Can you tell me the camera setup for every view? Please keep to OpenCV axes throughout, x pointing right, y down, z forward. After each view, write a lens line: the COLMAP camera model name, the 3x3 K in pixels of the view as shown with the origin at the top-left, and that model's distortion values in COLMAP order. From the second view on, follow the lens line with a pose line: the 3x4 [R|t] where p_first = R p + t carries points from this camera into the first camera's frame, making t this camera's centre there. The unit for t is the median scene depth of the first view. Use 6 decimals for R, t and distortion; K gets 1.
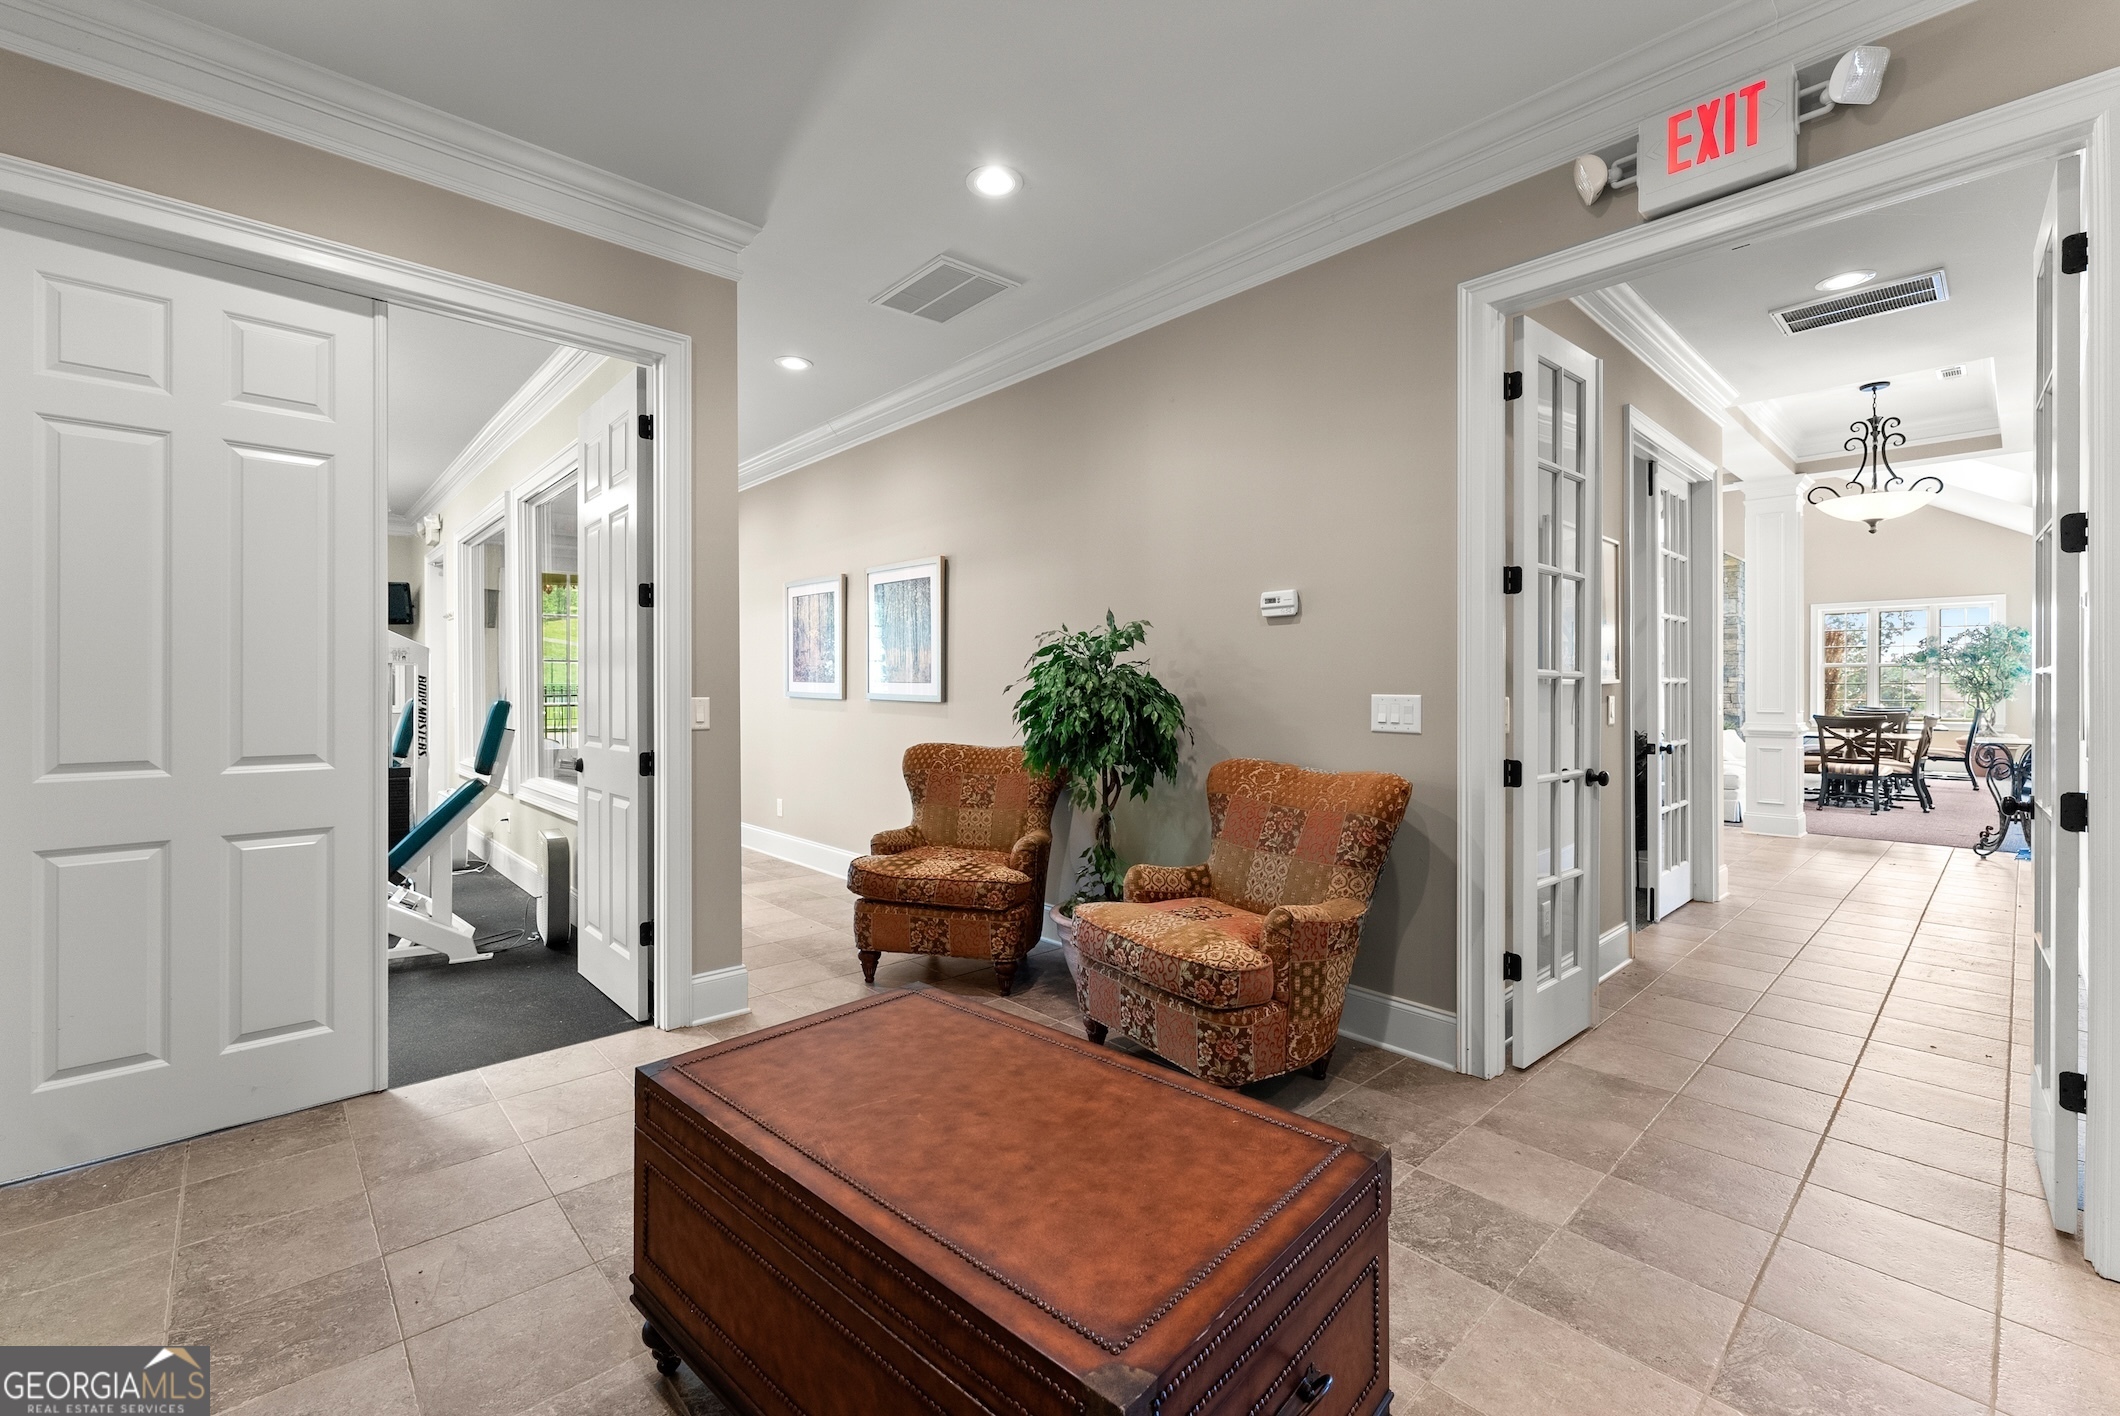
lens RADIAL K [[878.8, 0, 1055.3], [0, 878.8, 684.3], [0, 0, 1]] dist [0.001416, 0.000137]
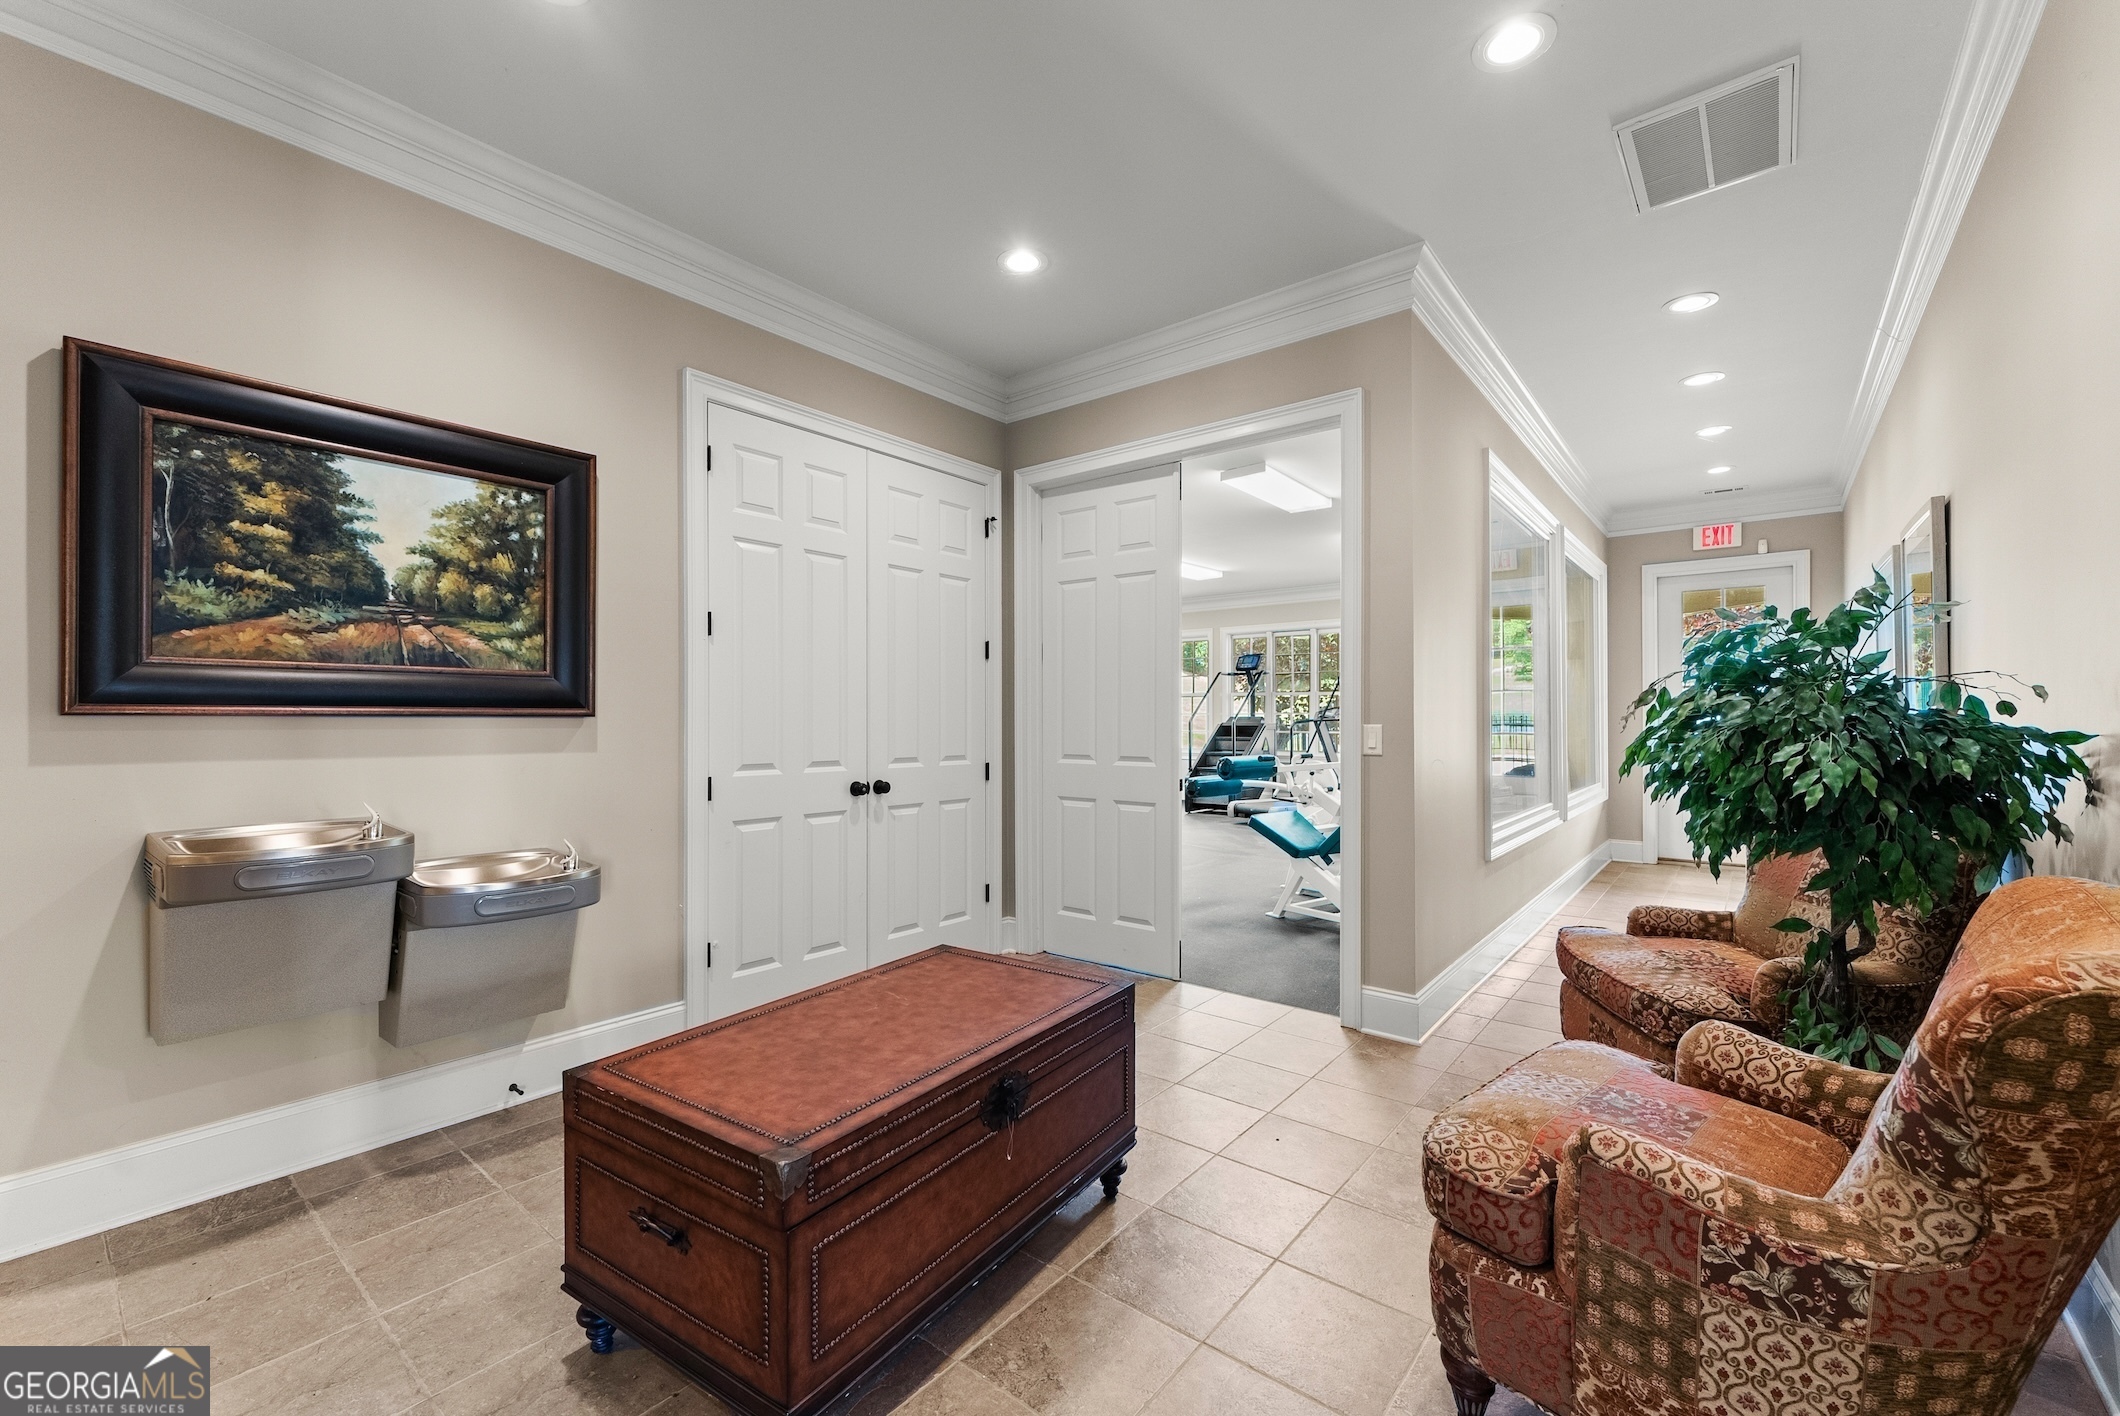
lens RADIAL K [[878.6, 0, 1060.0], [0, 878.6, 708.0], [0, 0, 1]] dist [0.003848, 0.000648]
pose [[0.146244, -0.011097, -0.989186, 1.068589], [0.006488, 0.999926, -0.010258, 0.007459], [0.989227, -0.004917, 0.146305, 0.870032]]
